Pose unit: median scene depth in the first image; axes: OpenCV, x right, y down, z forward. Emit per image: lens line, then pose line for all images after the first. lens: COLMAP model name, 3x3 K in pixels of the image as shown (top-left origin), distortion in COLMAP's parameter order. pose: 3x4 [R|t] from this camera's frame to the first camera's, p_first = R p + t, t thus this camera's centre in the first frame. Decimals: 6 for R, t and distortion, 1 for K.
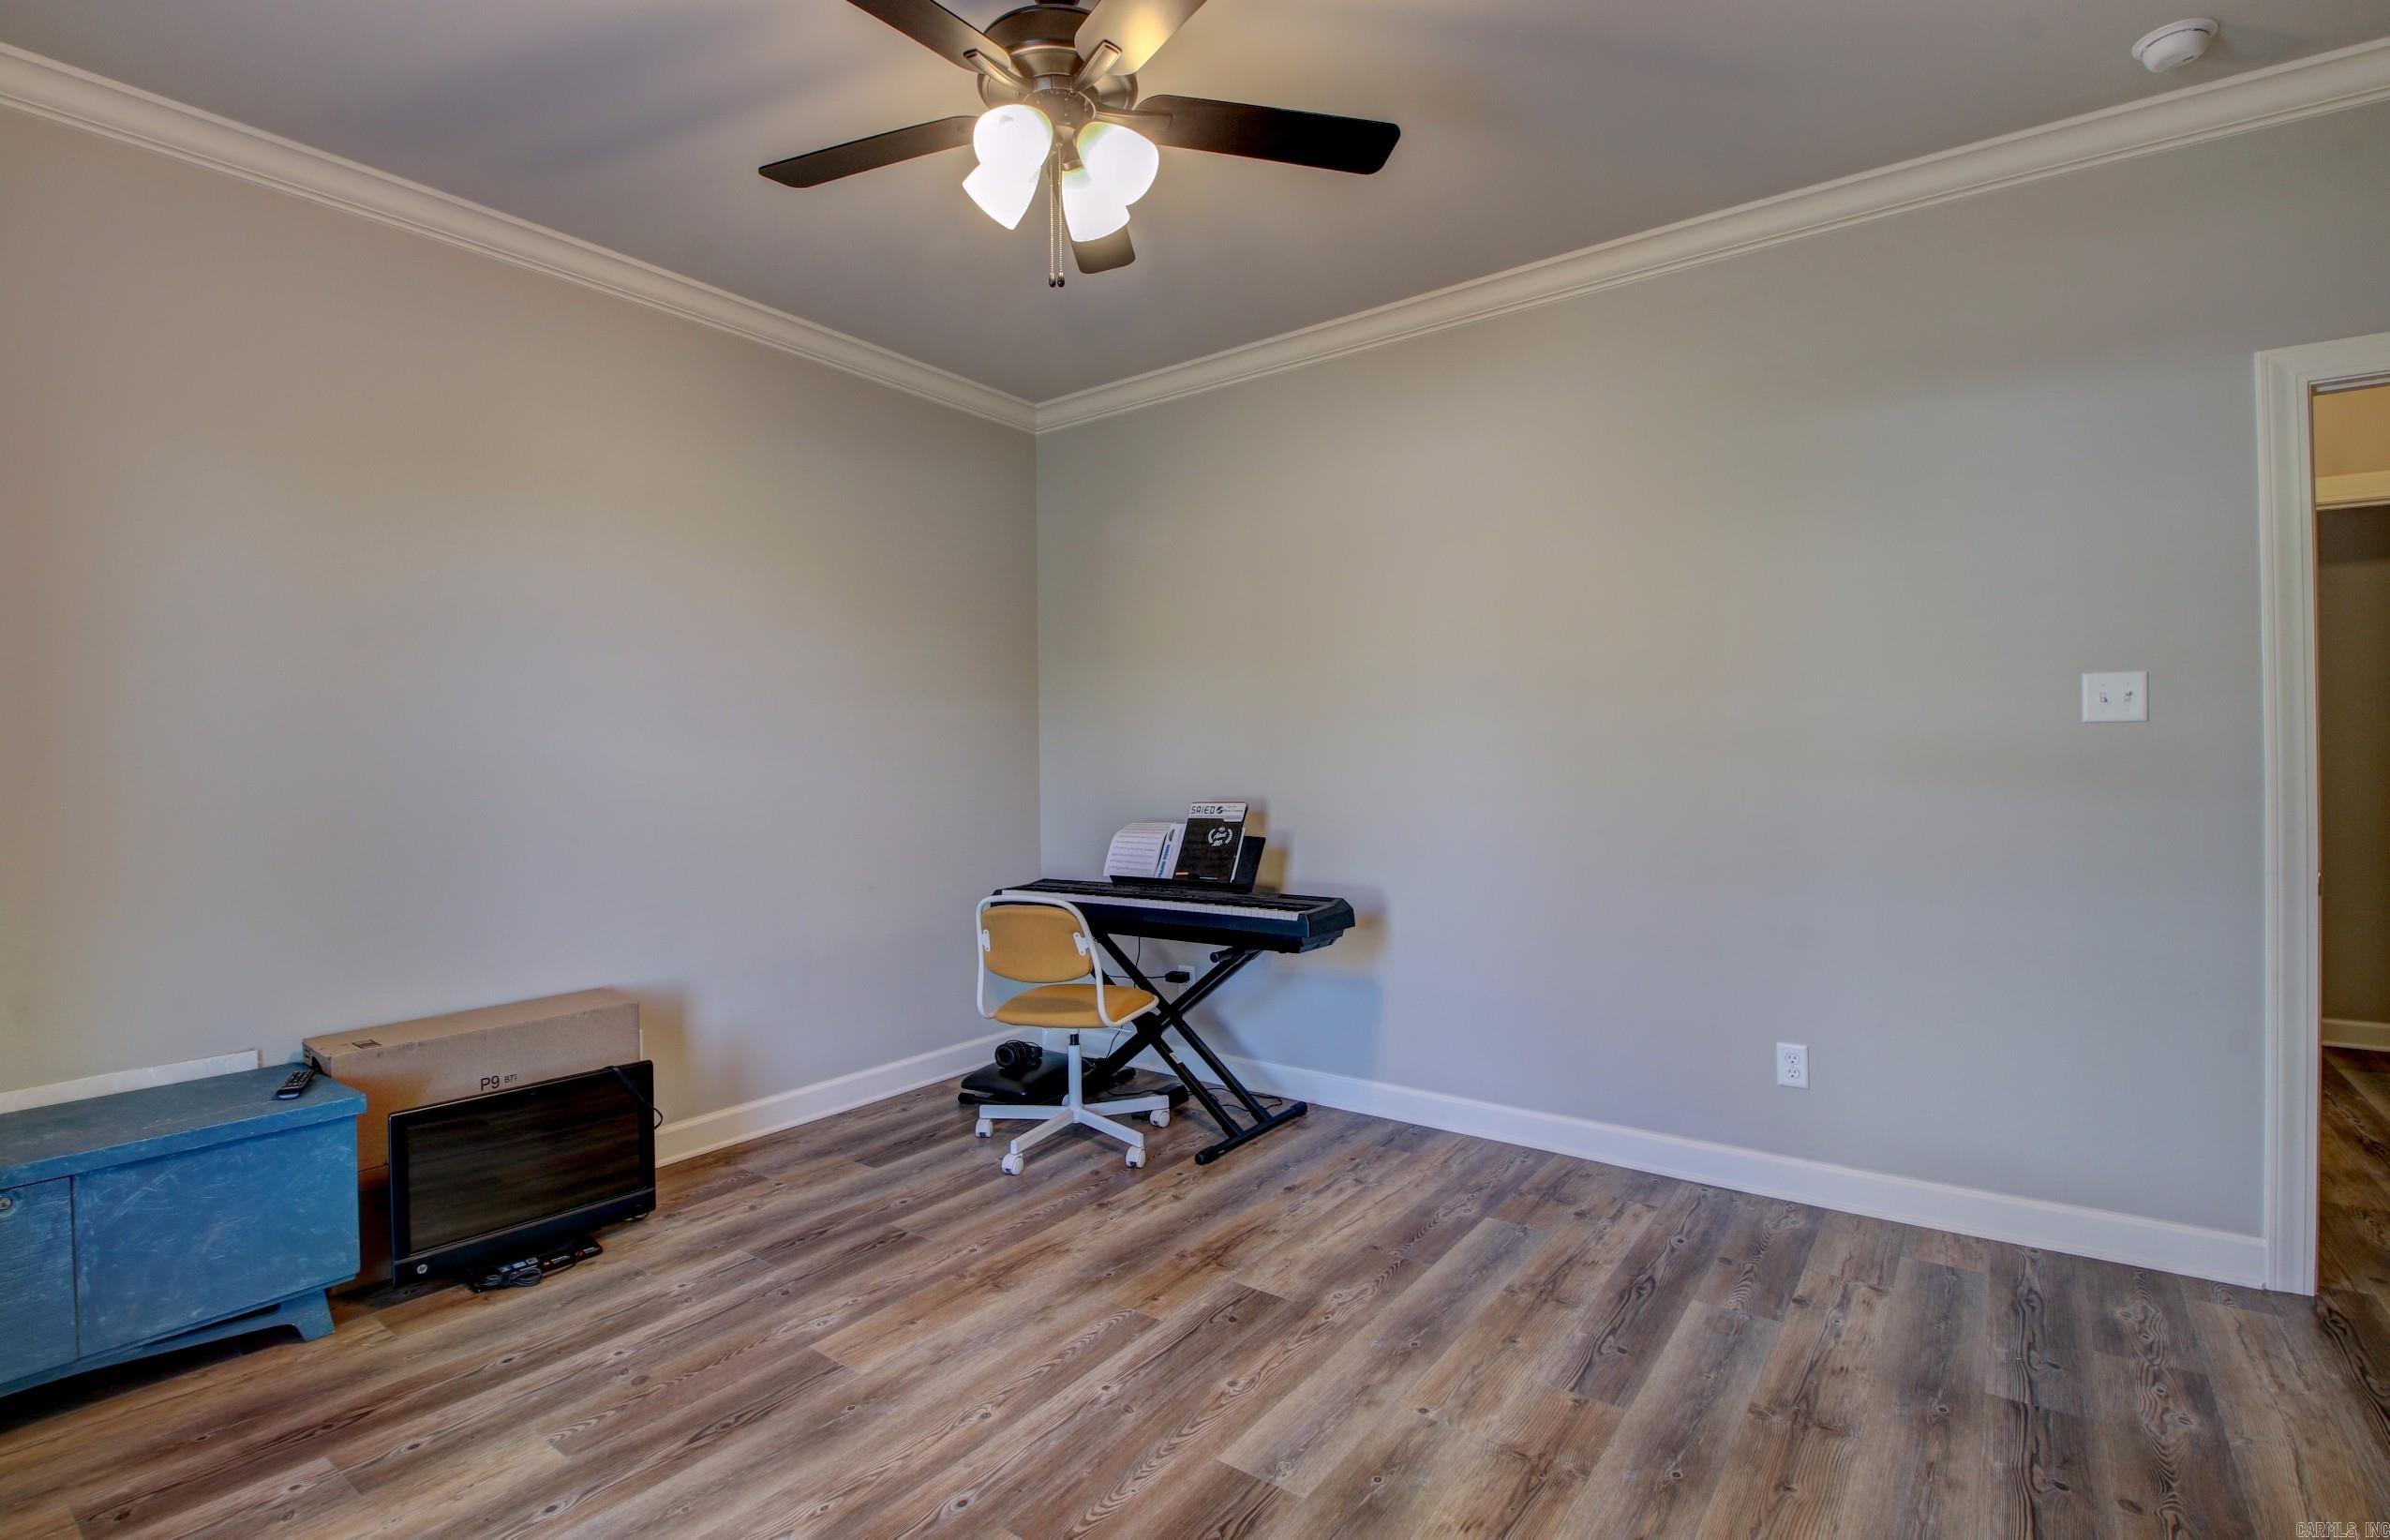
lens RADIAL K [[1122.6, 0, 1186.3], [0, 1122.6, 757.6], [0, 0, 1]] dist [0.025910, -0.033760]
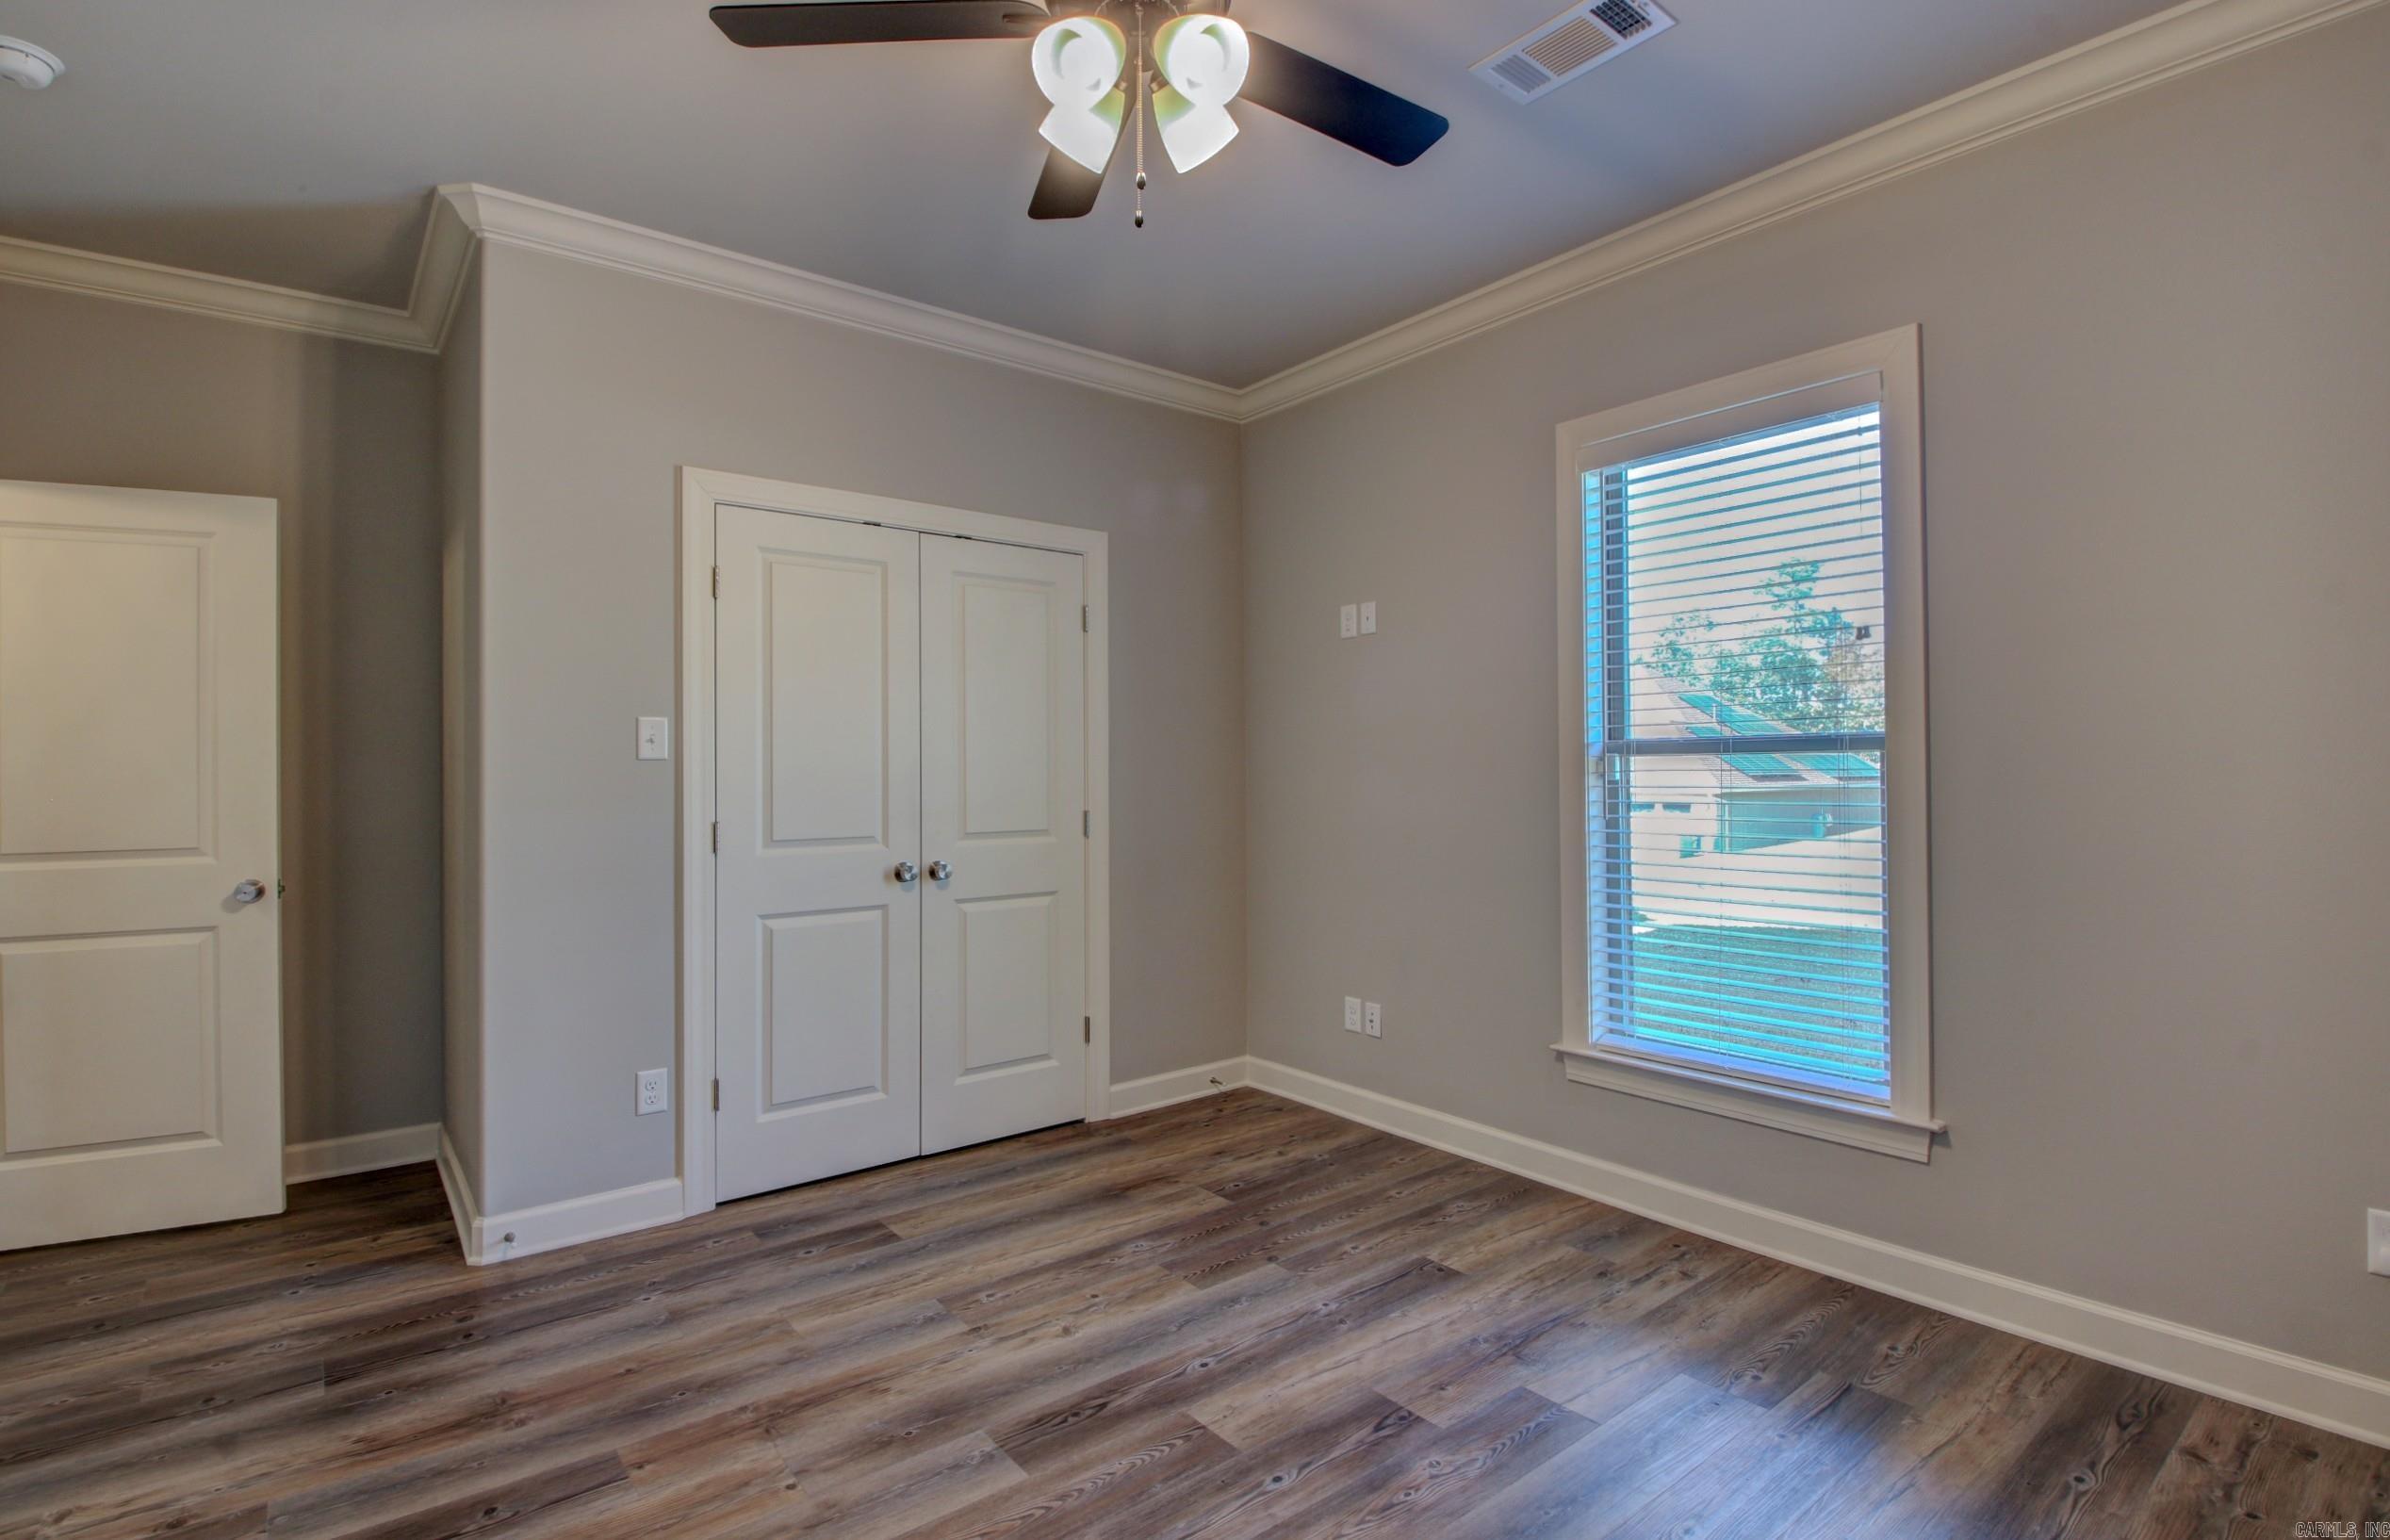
lens RADIAL K [[1122.6, 0, 1186.3], [0, 1122.6, 757.6], [0, 0, 1]] dist [0.025910, -0.033760]
pose [[-0.965449, 0.021131, 0.259734, -0.389385], [0.017879, 0.999729, -0.014876, -0.003482], [-0.259978, -0.009718, -0.965566, 1.970782]]
